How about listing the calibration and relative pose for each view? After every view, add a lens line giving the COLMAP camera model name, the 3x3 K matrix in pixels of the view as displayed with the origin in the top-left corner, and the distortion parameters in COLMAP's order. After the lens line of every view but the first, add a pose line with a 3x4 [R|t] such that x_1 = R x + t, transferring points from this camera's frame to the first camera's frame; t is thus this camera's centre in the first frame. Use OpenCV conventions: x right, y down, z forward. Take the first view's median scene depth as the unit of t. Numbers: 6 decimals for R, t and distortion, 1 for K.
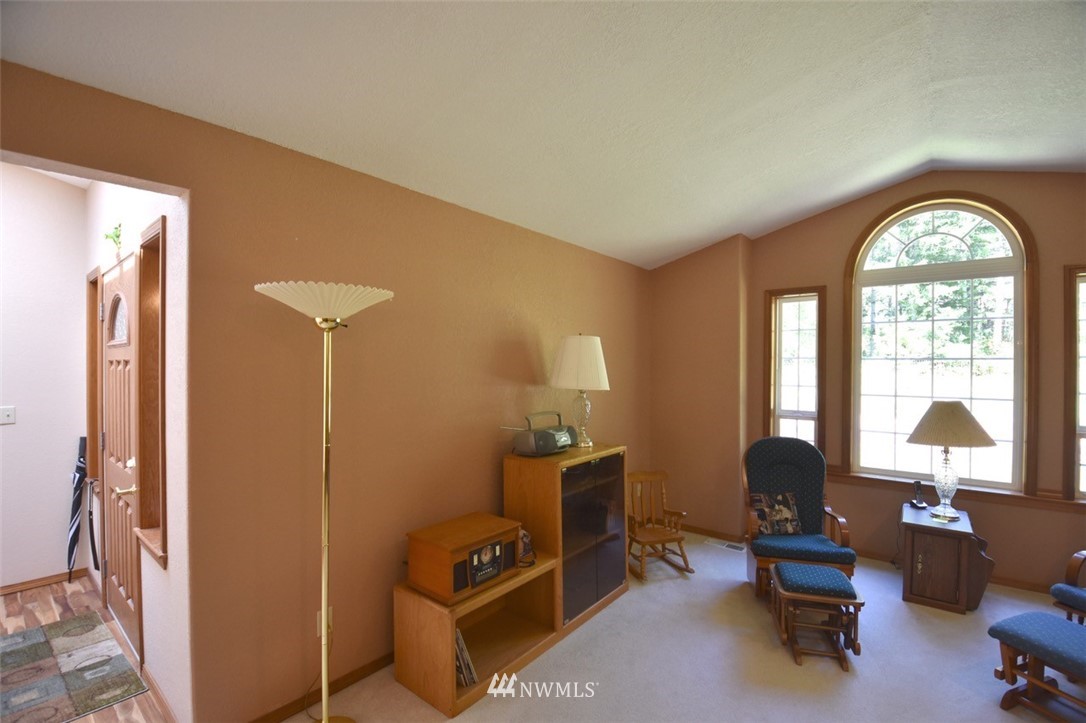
lens RADIAL K [[478.8, 0, 555.7], [0, 478.8, 363.9], [0, 0, 1]] dist [0.021746, -0.035187]
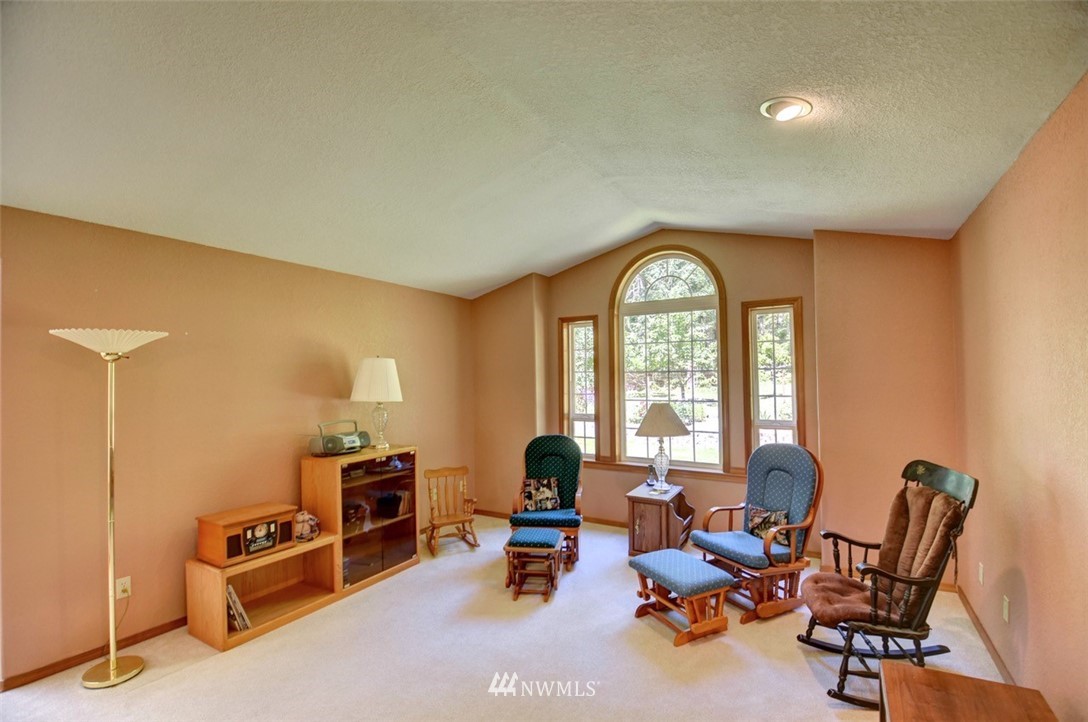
lens RADIAL K [[479.7, 0, 556.7], [0, 479.7, 363.4], [0, 0, 1]] dist [0.021746, -0.035187]
pose [[0.989169, -0.014143, 0.146098, 0.337607], [0.018190, 0.999486, -0.026399, -0.003509], [-0.145649, 0.028771, 0.988918, -0.300319]]
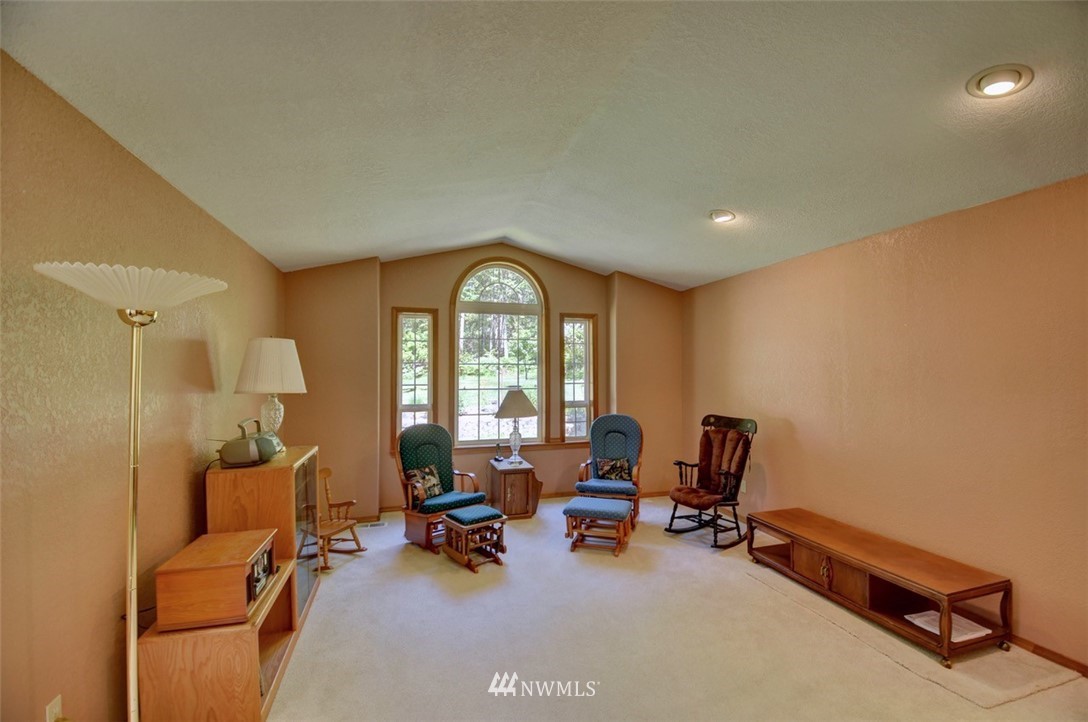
lens RADIAL K [[479.7, 0, 556.7], [0, 479.7, 363.4], [0, 0, 1]] dist [0.021746, -0.035187]
pose [[0.563951, 0.005121, 0.825792, -0.442876], [0.005505, 0.999935, -0.009960, 0.004401], [-0.825790, 0.010163, 0.563887, -0.028461]]
